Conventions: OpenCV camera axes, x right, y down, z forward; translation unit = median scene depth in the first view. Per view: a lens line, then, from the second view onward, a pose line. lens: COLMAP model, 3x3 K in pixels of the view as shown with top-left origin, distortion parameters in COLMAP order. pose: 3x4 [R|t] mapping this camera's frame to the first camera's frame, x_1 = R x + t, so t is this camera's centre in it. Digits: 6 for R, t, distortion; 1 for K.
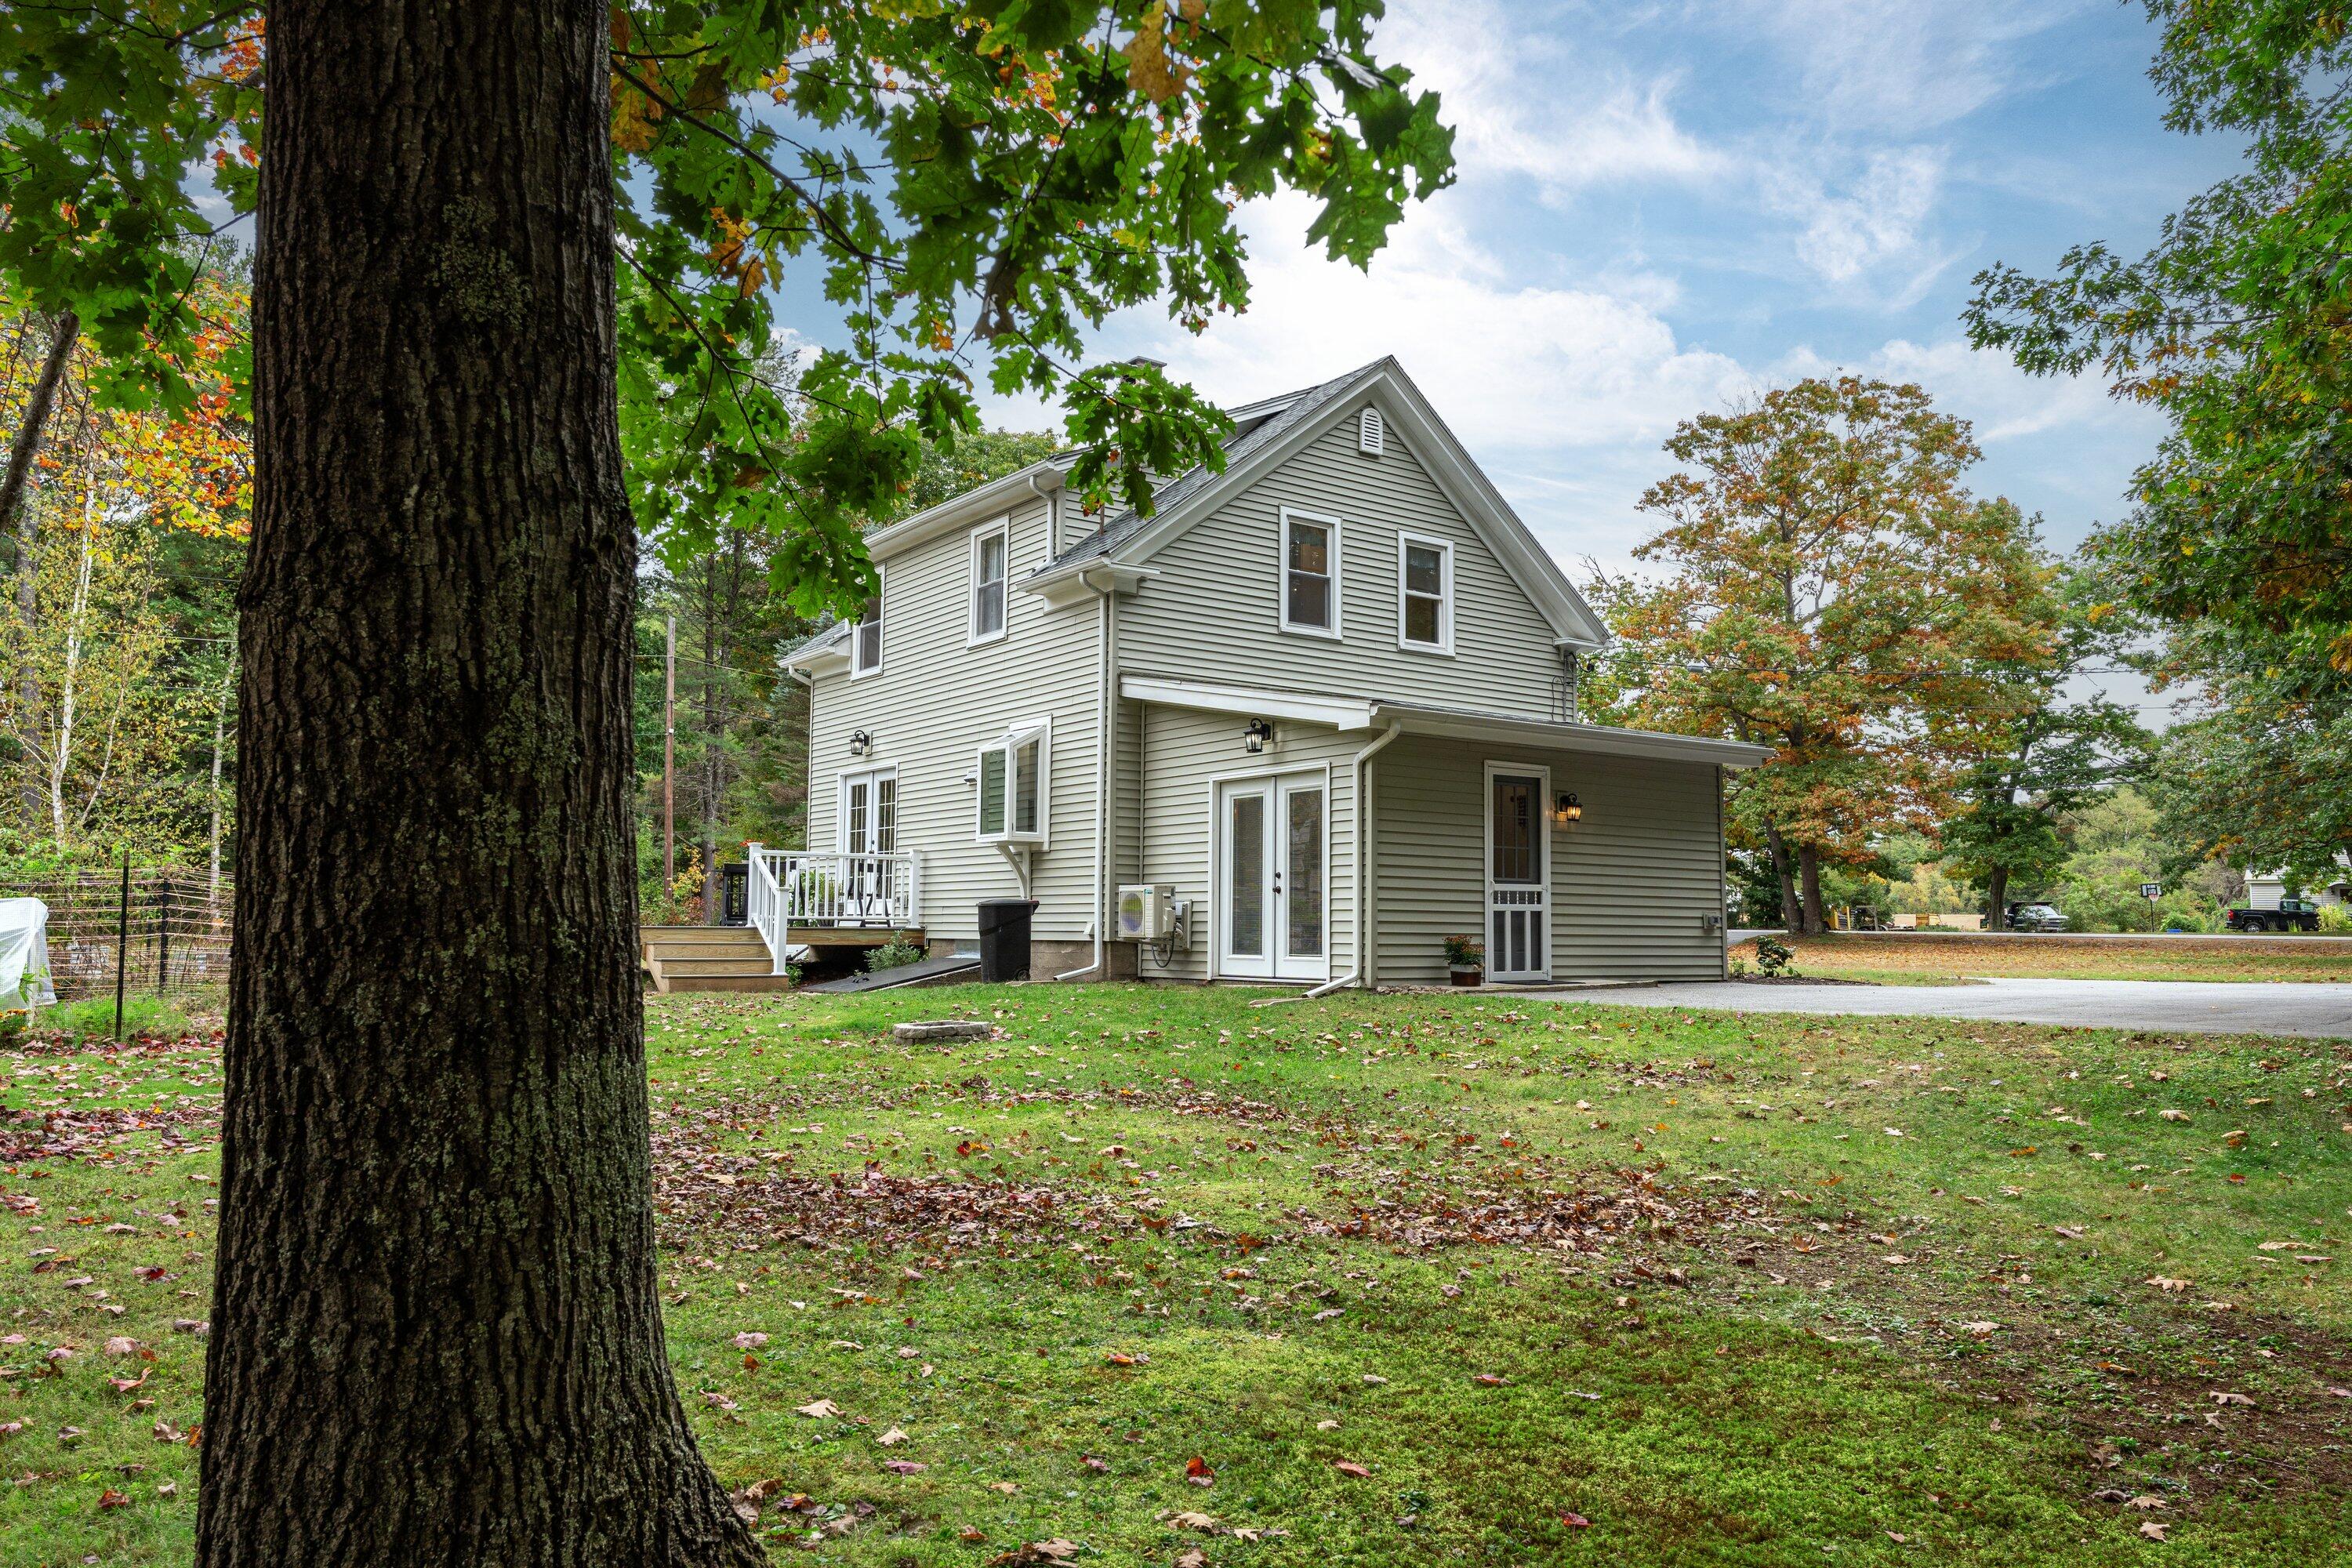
lens RADIAL K [[1687.4, 0, 1190.1], [0, 1687.4, 795.5], [0, 0, 1]] dist [0.002271, 0.001147]
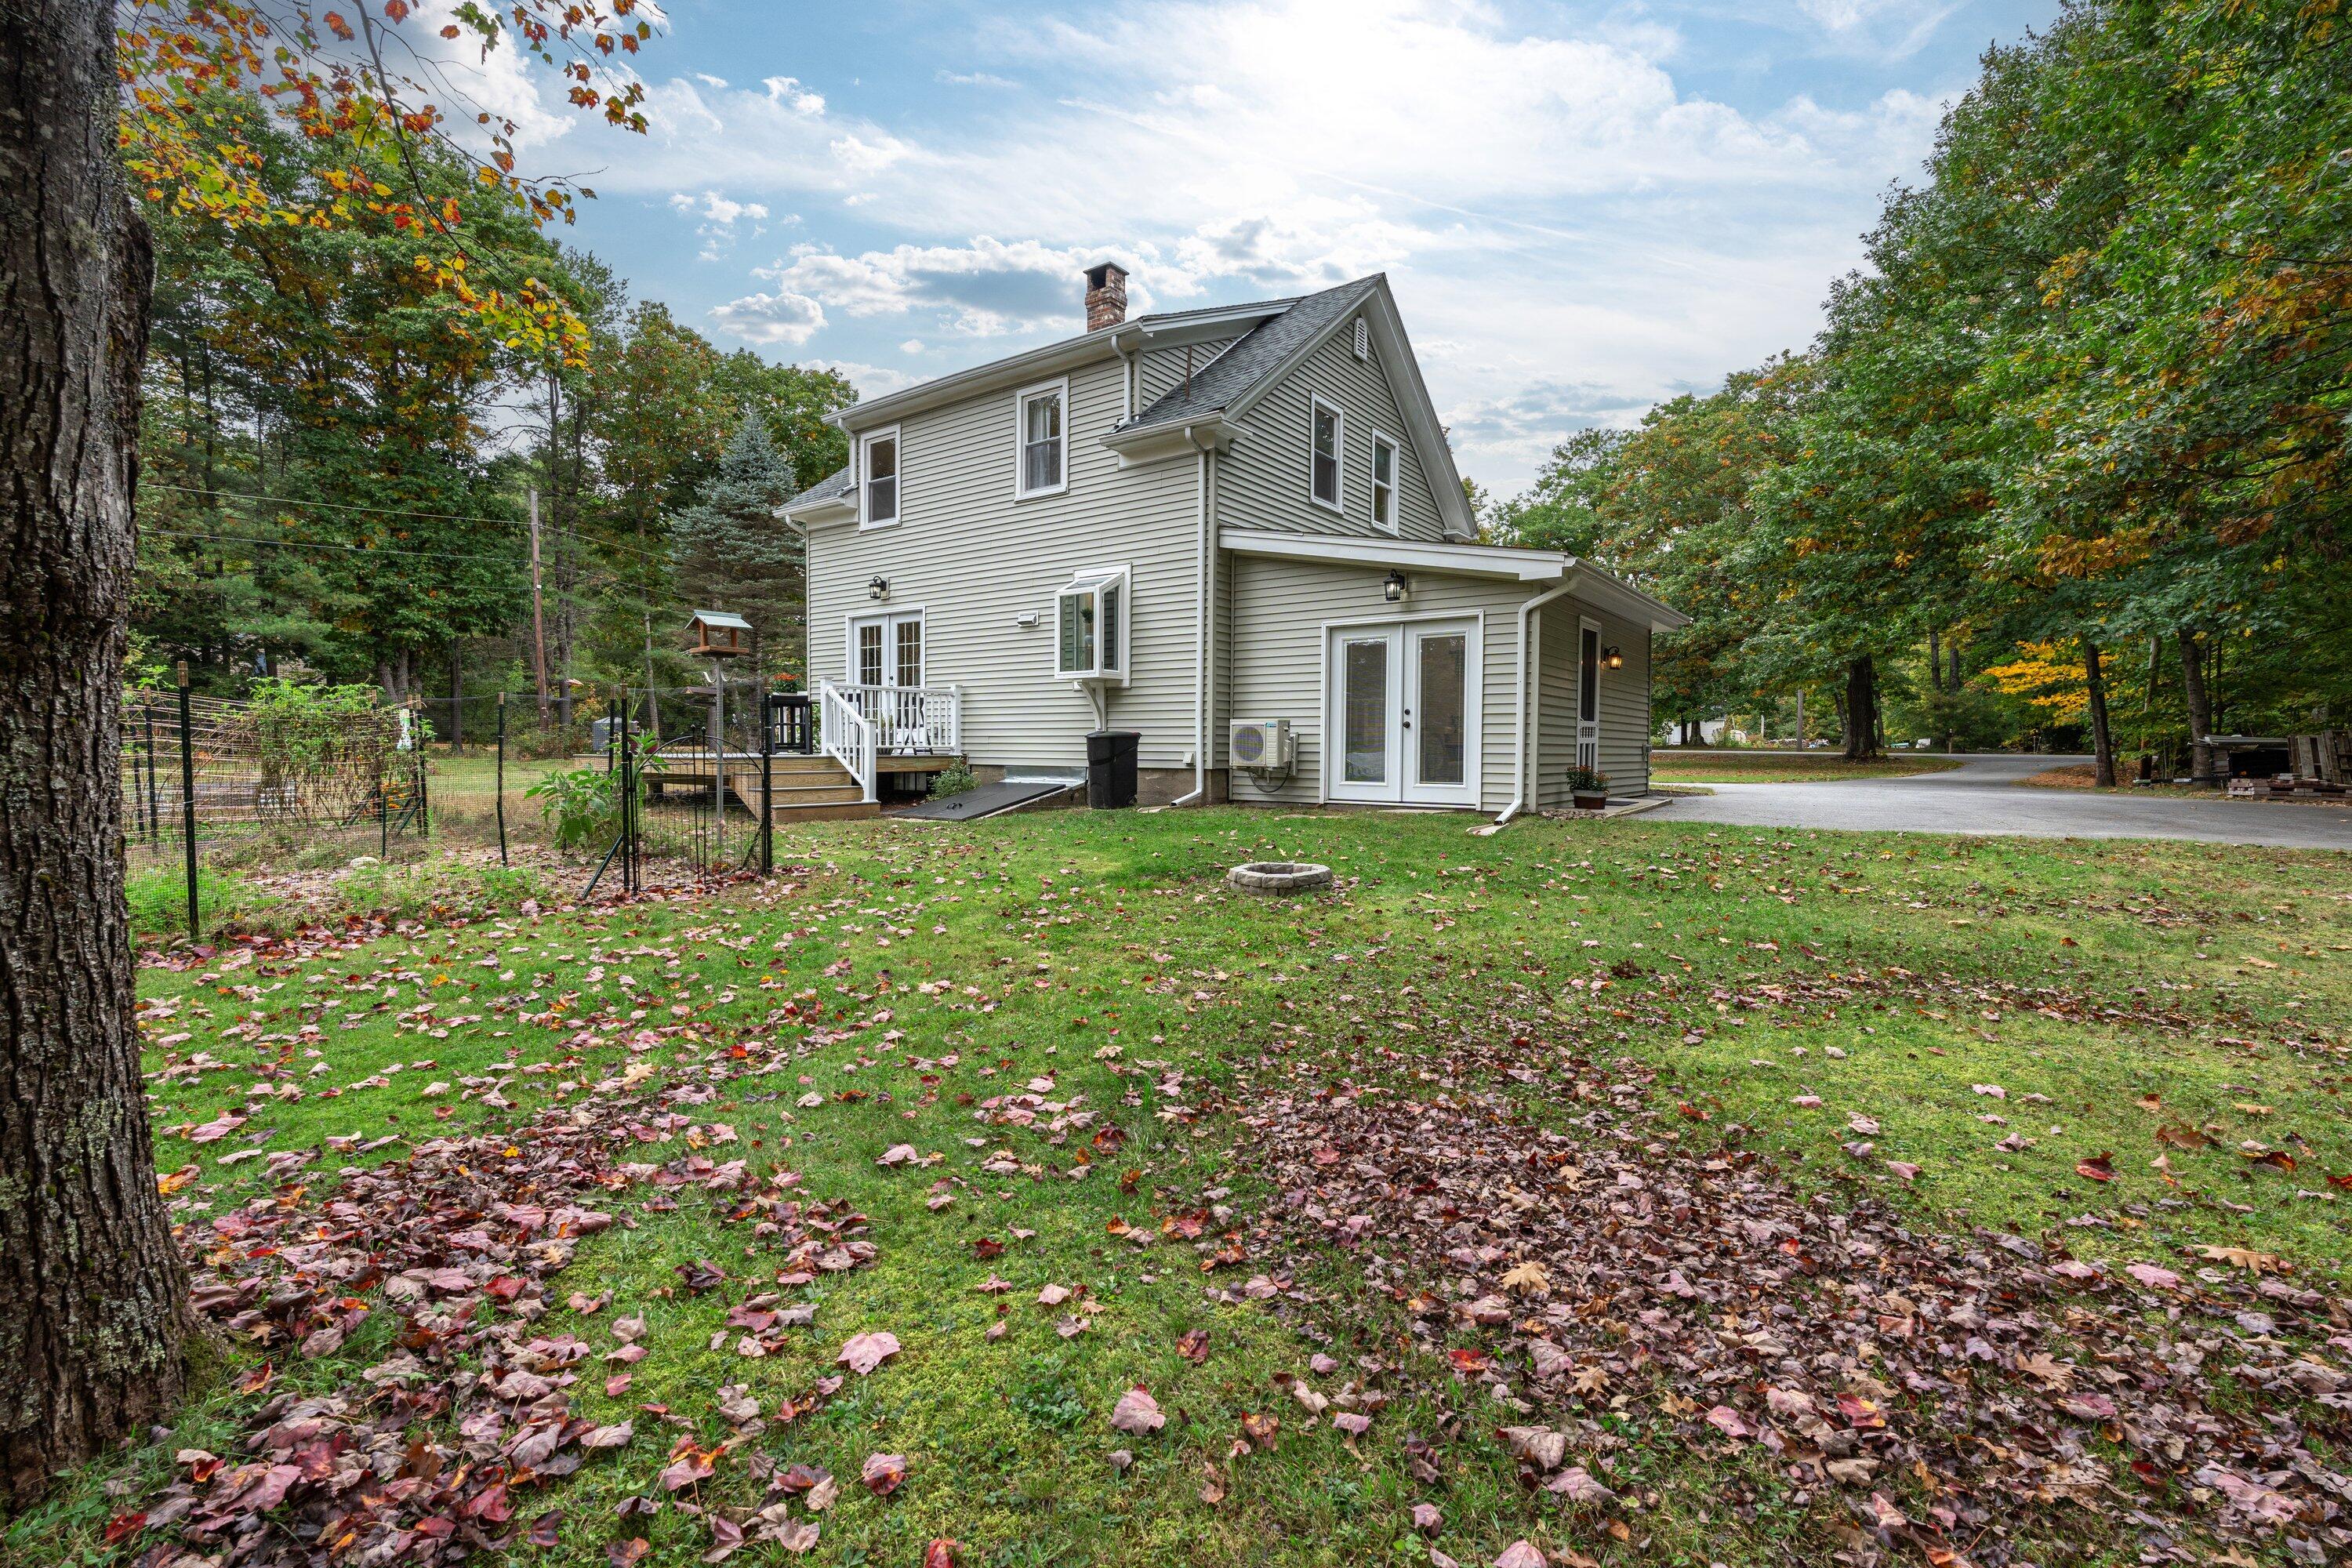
lens RADIAL K [[1030.4, 0, 1172.7], [0, 1030.4, 791.1], [0, 0, 1]] dist [-0.008118, 0.001289]
pose [[0.950984, -0.015338, 0.308859, -0.277542], [-0.023913, 0.992131, 0.122896, 0.017110], [-0.308314, -0.124258, 0.943134, 0.354829]]
